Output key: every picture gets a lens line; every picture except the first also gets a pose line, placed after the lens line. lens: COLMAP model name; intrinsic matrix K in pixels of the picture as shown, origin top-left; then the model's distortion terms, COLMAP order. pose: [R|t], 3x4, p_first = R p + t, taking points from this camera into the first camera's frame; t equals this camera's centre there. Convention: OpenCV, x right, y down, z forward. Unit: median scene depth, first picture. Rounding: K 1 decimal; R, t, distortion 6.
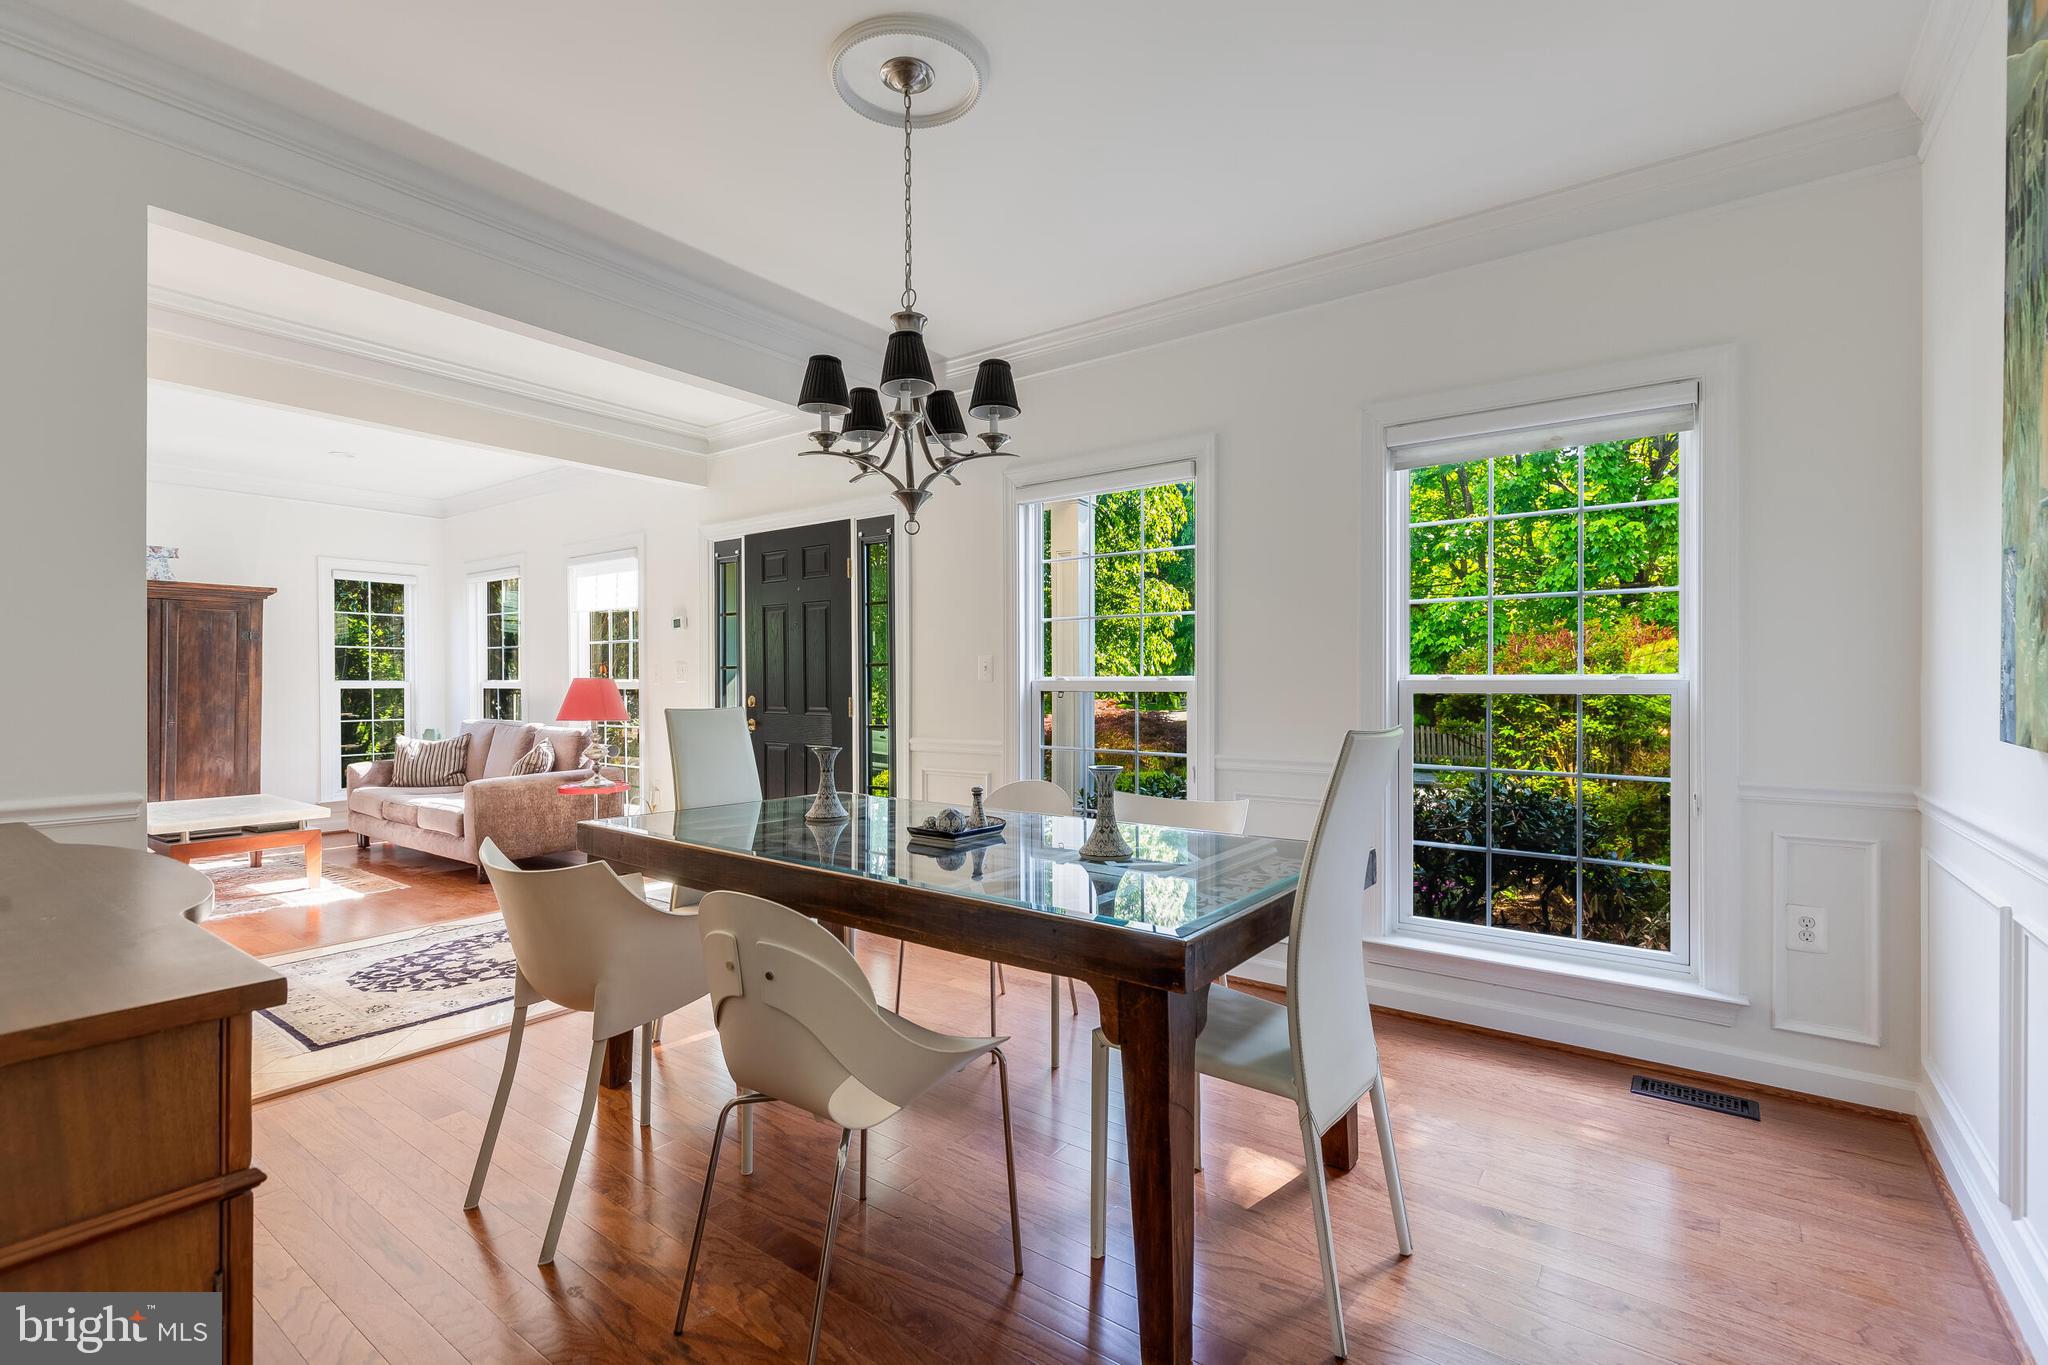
lens RADIAL K [[927.1, 0, 1024.0], [0, 927.1, 682.5], [0, 0, 1]] dist [0.000971, -0.000044]
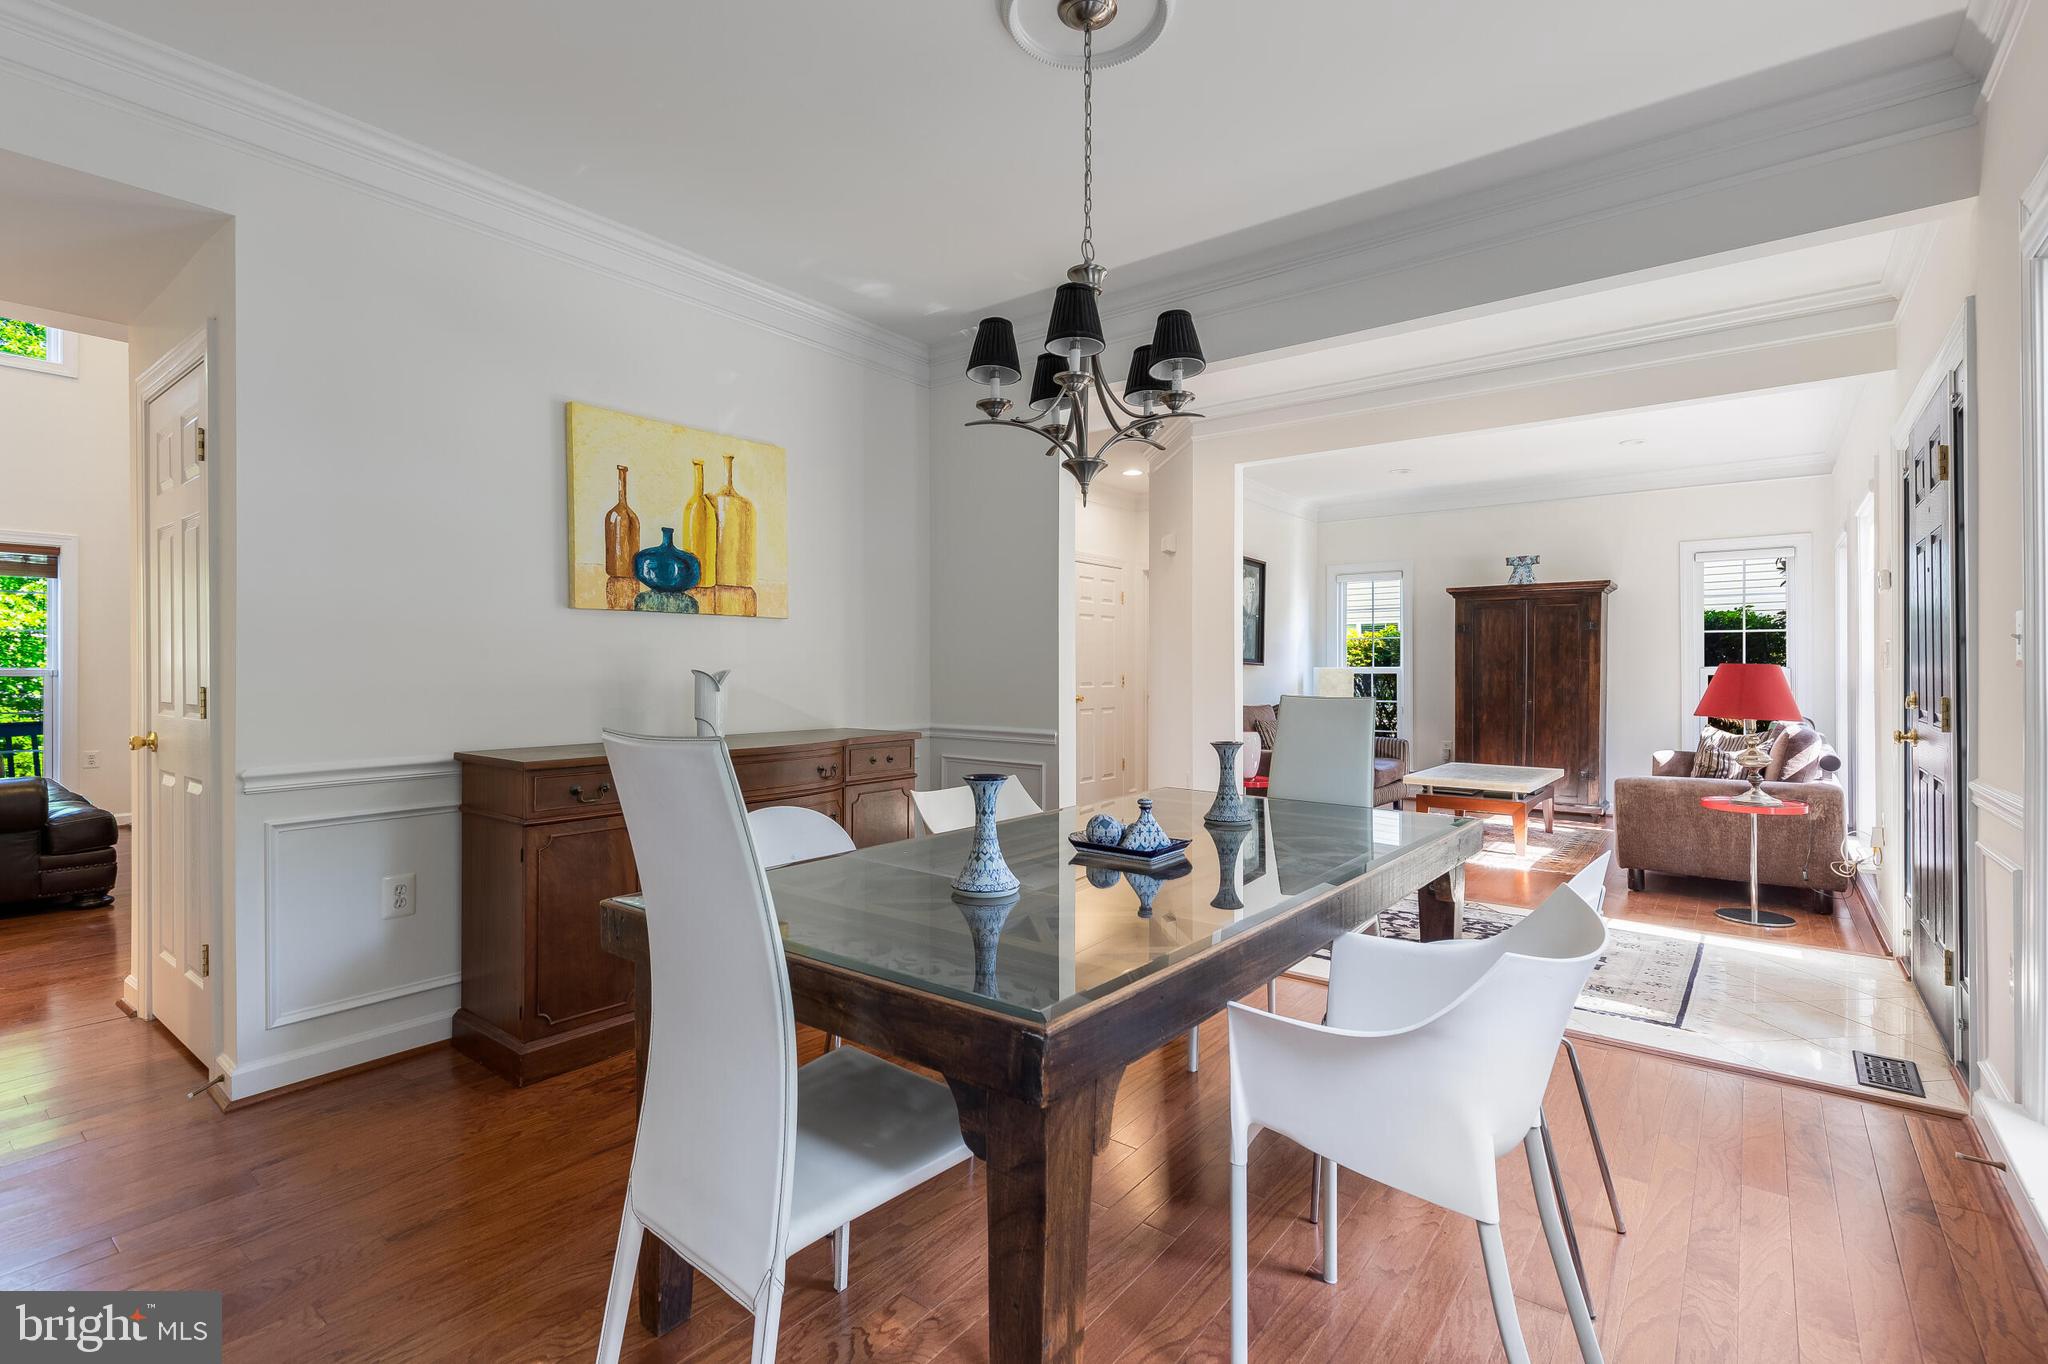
lens RADIAL K [[943.8, 0, 1012.9], [0, 943.8, 663.9], [0, 0, 1]] dist [0.001641, 0.000074]
pose [[-0.030074, -0.002147, -0.999545, 0.311723], [-0.002585, 0.999995, -0.002070, -0.001416], [0.999544, 0.002522, -0.030079, 0.359680]]
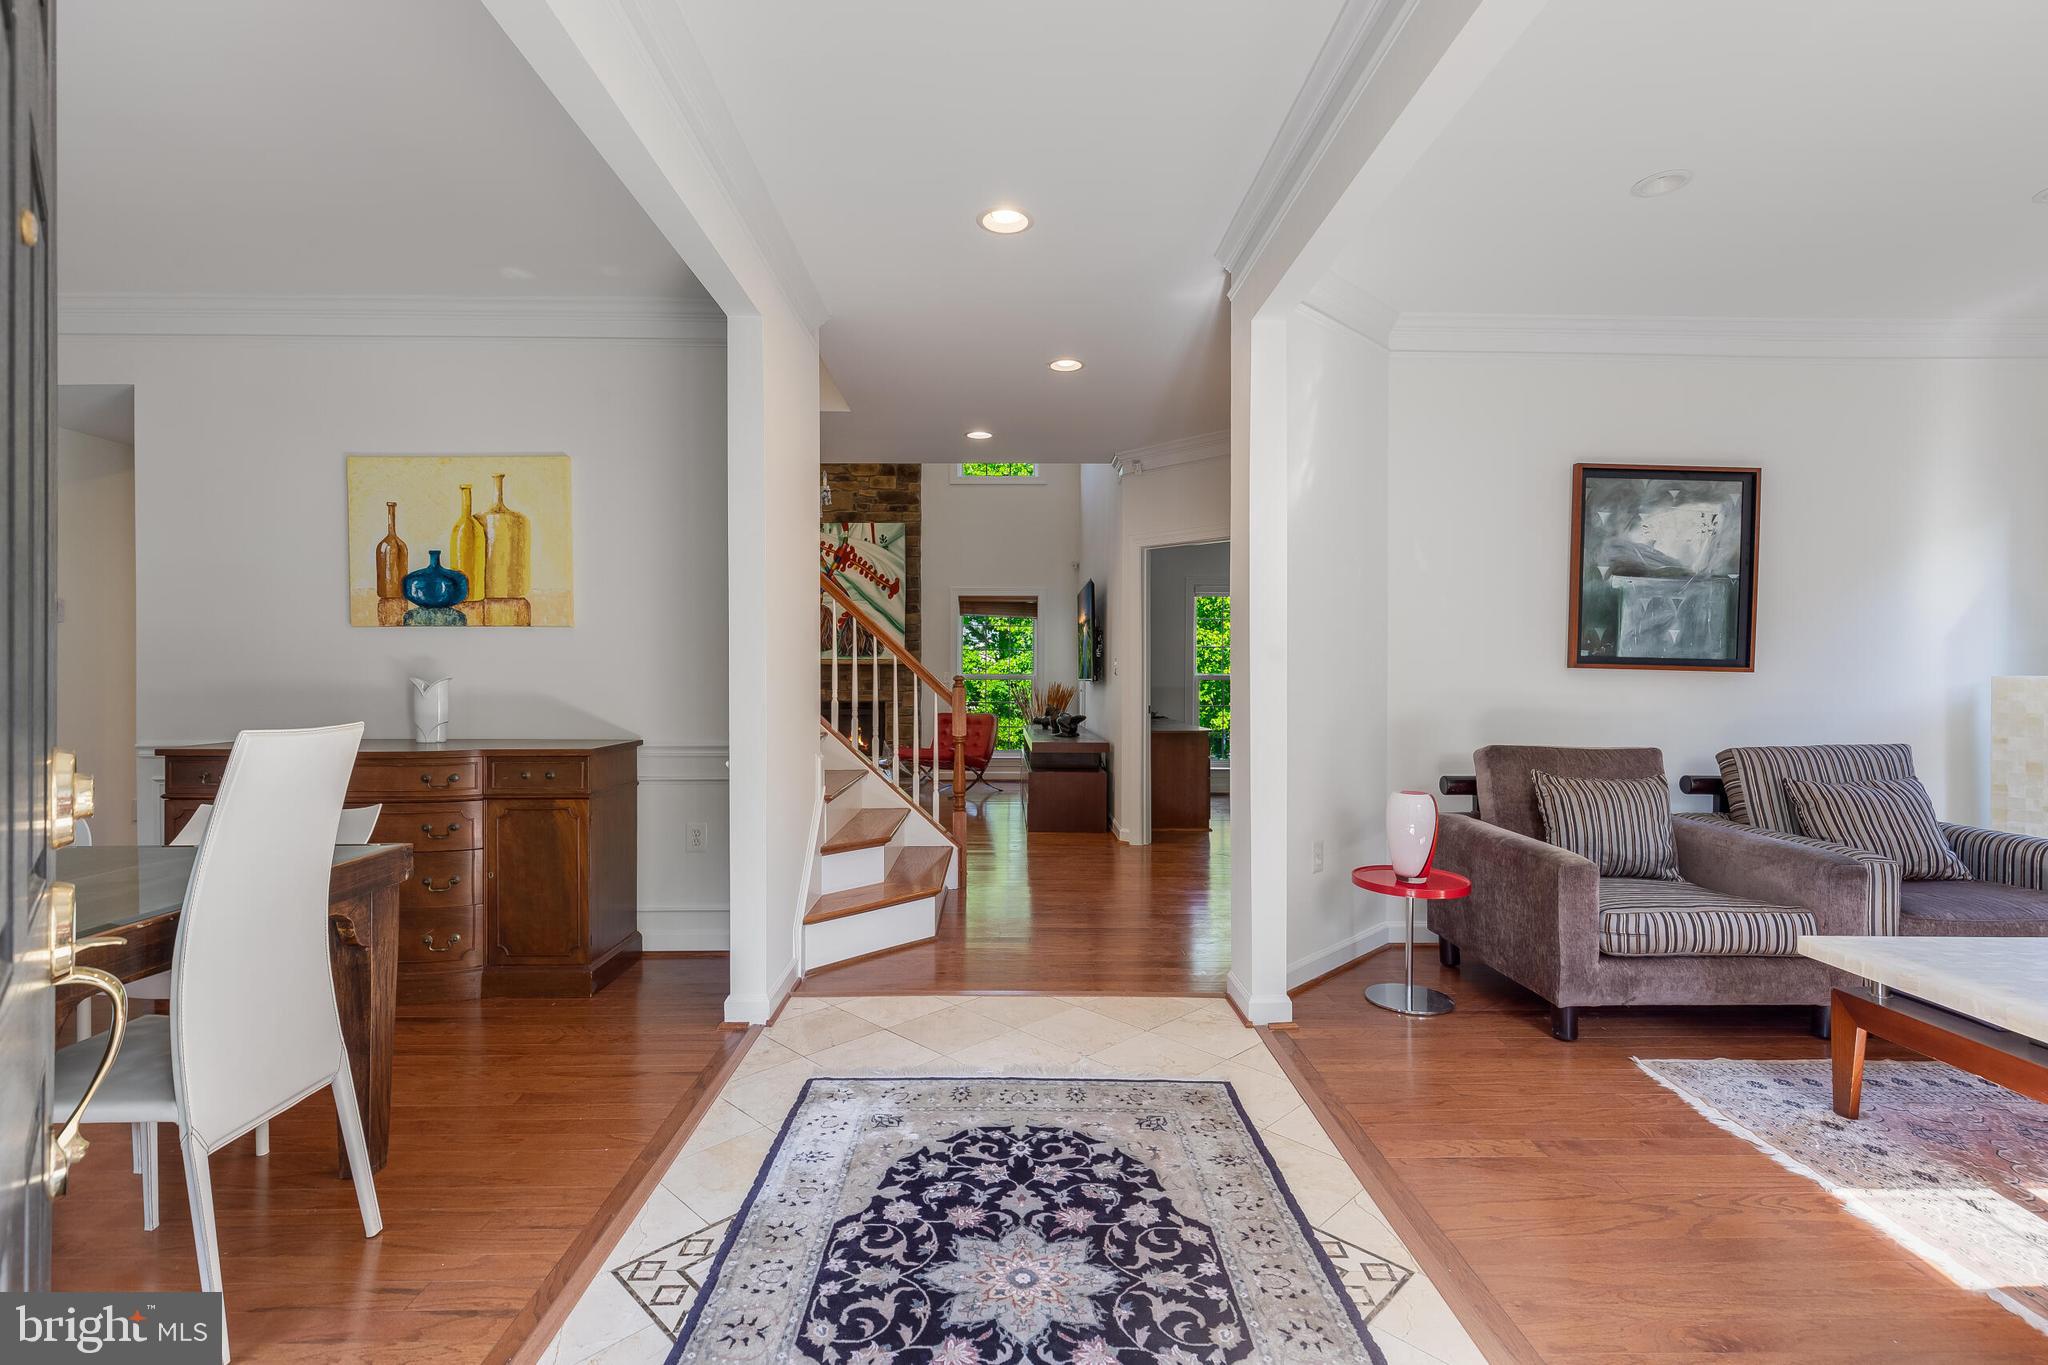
lens RADIAL K [[927.1, 0, 1024.0], [0, 927.1, 682.5], [0, 0, 1]] dist [0.000971, -0.000044]
pose [[-0.797536, 0.006045, -0.603241, -0.179035], [-0.000583, 0.999942, 0.010791, -0.001975], [0.603271, 0.008958, -0.797486, 0.863142]]
